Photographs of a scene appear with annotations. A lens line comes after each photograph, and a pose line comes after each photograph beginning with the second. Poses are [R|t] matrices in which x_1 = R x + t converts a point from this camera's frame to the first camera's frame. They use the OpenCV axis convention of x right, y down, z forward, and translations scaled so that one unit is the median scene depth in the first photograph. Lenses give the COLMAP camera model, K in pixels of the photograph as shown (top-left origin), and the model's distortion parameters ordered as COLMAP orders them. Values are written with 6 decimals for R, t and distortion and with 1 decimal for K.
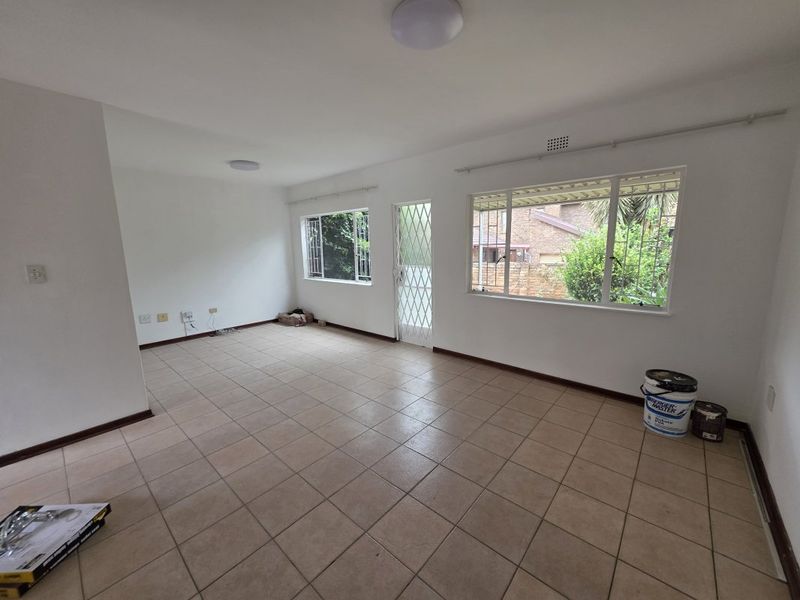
lens RADIAL K [[319.5, 0, 401.4], [0, 319.5, 300.9], [0, 0, 1]] dist [0.003592, 0.000510]
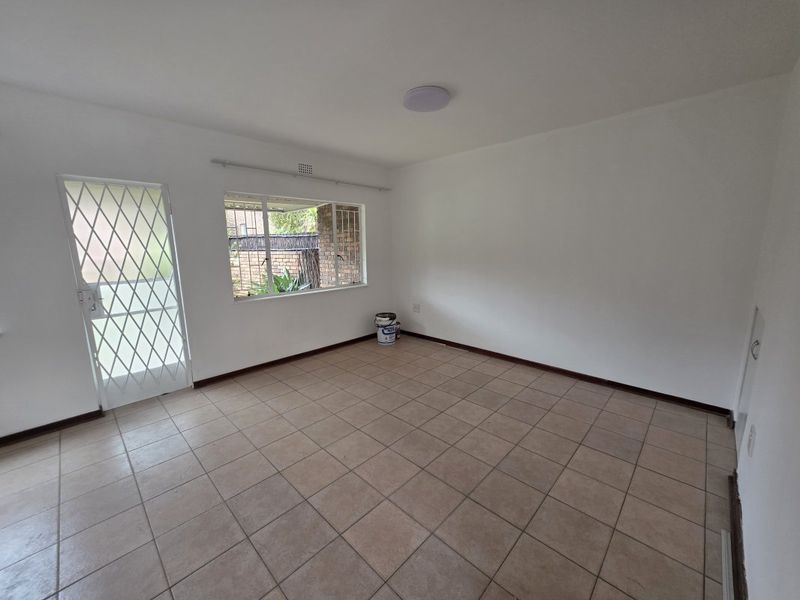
lens RADIAL K [[319.5, 0, 401.5], [0, 319.5, 297.7], [0, 0, 1]] dist [0.003592, 0.000510]
pose [[0.049535, -0.142680, 0.988529, -0.694686], [0.192808, 0.972493, 0.130704, -0.063085], [-0.979985, 0.184122, 0.075682, 0.504691]]
